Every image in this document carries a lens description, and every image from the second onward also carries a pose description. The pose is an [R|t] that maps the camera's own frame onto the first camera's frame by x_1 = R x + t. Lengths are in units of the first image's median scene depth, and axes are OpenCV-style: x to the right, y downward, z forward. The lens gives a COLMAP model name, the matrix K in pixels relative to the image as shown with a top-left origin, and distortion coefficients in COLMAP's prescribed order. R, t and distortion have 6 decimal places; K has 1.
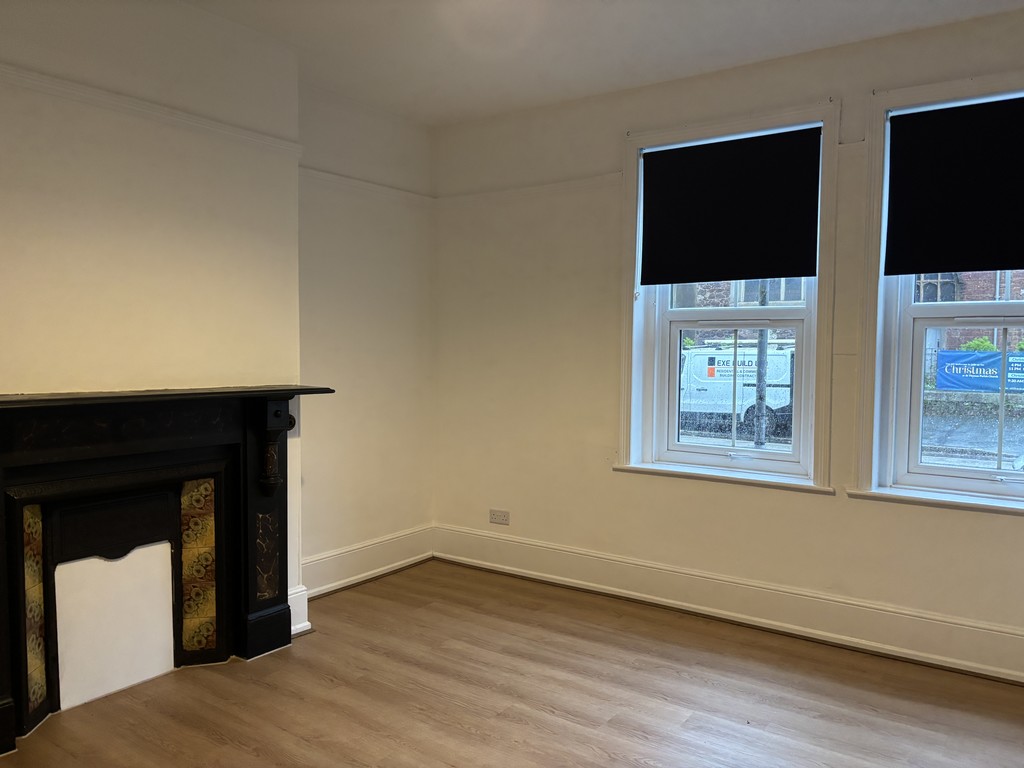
lens RADIAL K [[763.7, 0, 513.6], [0, 763.7, 390.6], [0, 0, 1]] dist [0.048976, -0.060985]
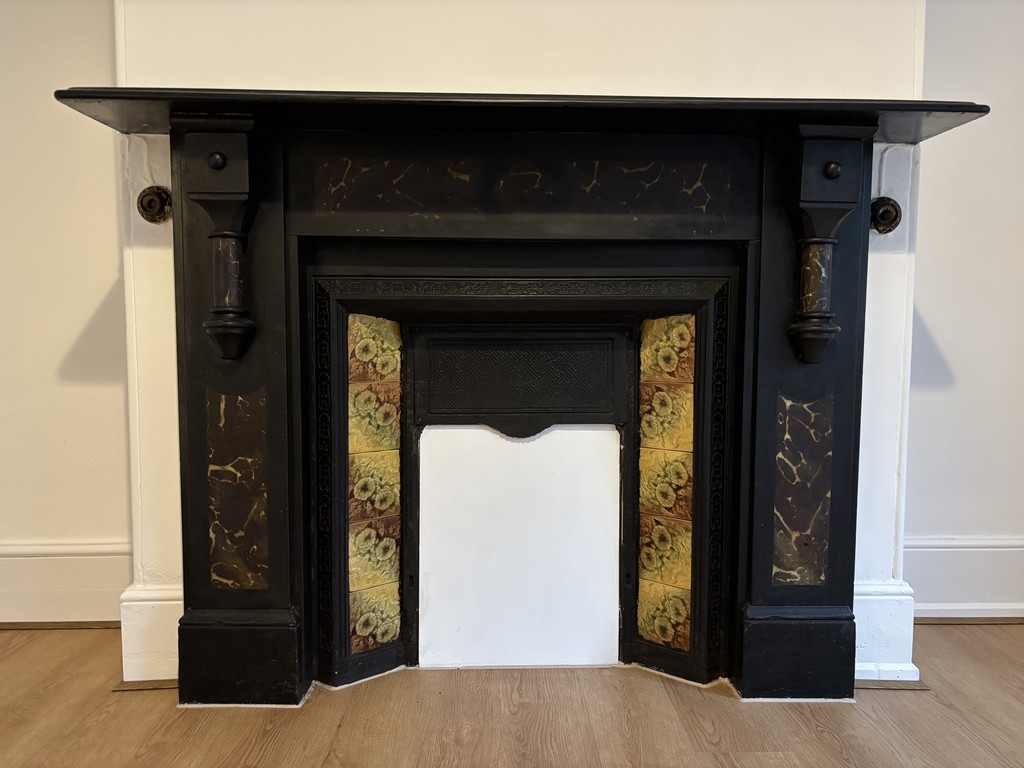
lens RADIAL K [[763.7, 0, 513.6], [0, 763.7, 390.6], [0, 0, 1]] dist [0.048976, -0.060985]
pose [[0.601497, 0.054209, -0.797033, -0.060931], [-0.043360, 0.998440, 0.035184, 0.150620], [0.797697, 0.013396, 0.602909, 0.605192]]
